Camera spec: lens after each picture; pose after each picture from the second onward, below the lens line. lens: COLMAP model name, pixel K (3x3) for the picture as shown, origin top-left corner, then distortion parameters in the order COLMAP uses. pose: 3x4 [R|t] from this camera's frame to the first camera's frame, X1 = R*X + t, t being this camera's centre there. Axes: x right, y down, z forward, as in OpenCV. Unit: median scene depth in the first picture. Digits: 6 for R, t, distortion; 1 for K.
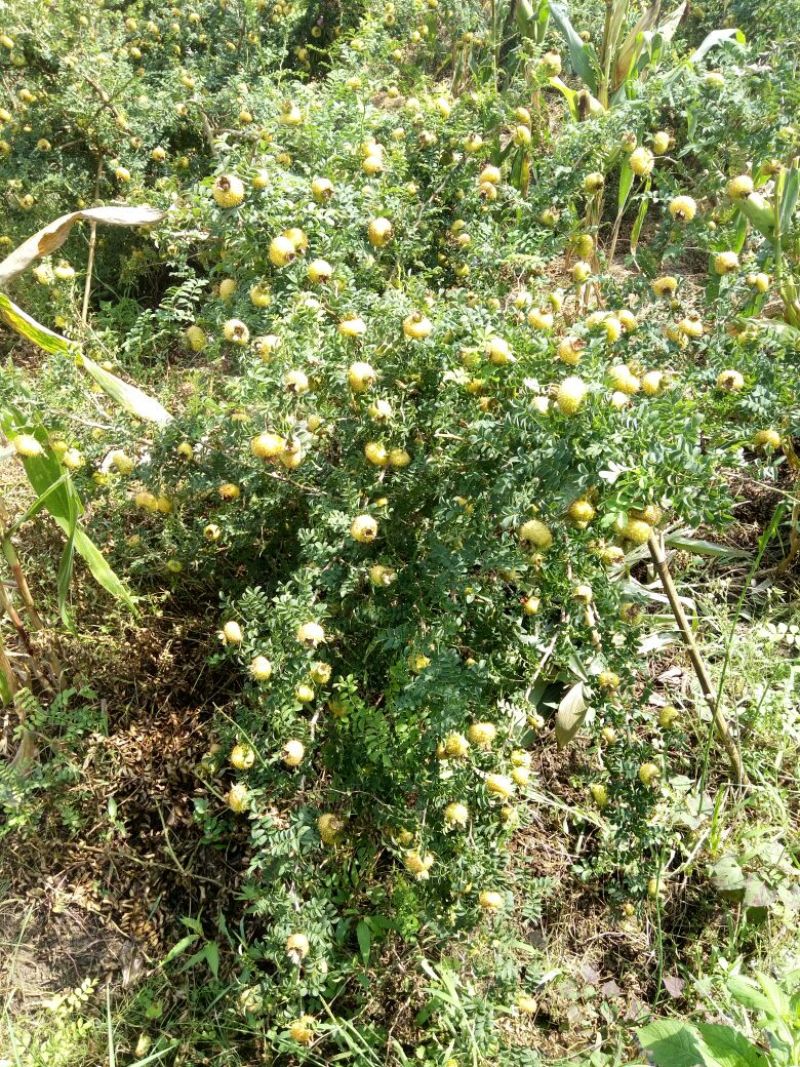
lens RADIAL K [[852.1, 0, 403.9], [0, 852.1, 530.4], [0, 0, 1]] dist [0.104899, -0.153857]
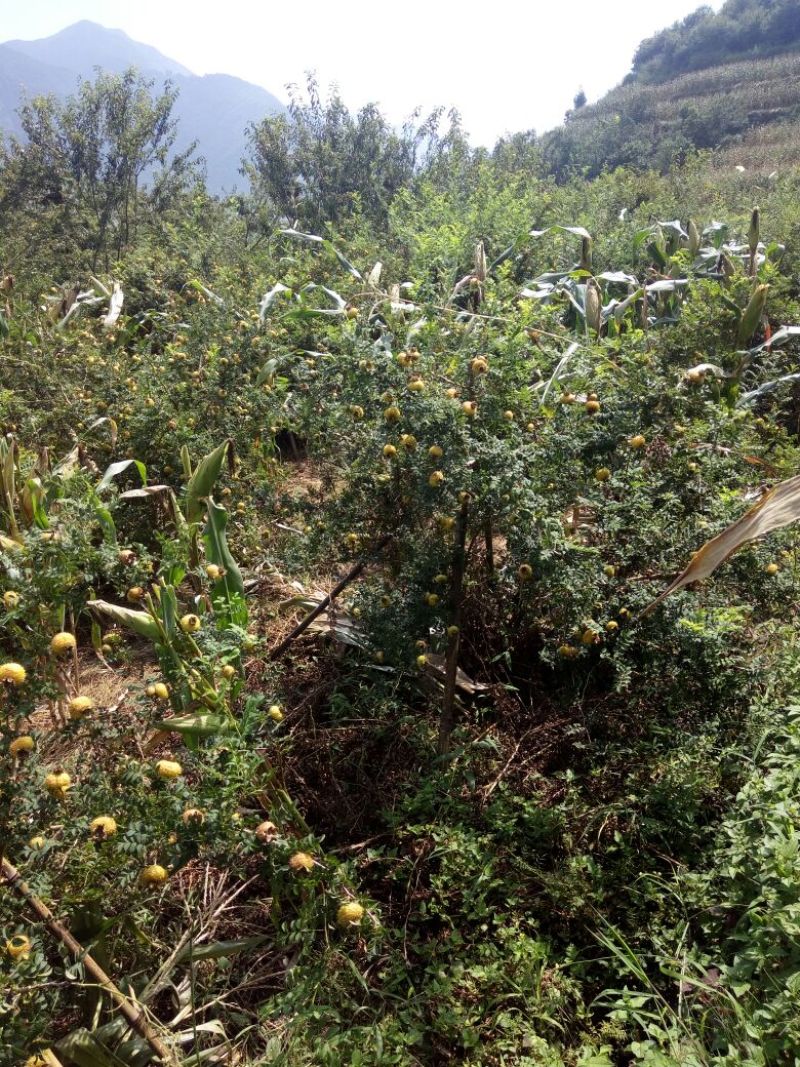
lens RADIAL K [[852.1, 0, 403.9], [0, 852.1, 530.4], [0, 0, 1]] dist [0.104899, -0.153857]
pose [[0.844918, -0.181650, 0.503108, 0.222039], [0.365843, 0.882420, -0.295793, -0.053141], [-0.390222, 0.433979, 0.812028, -0.060705]]
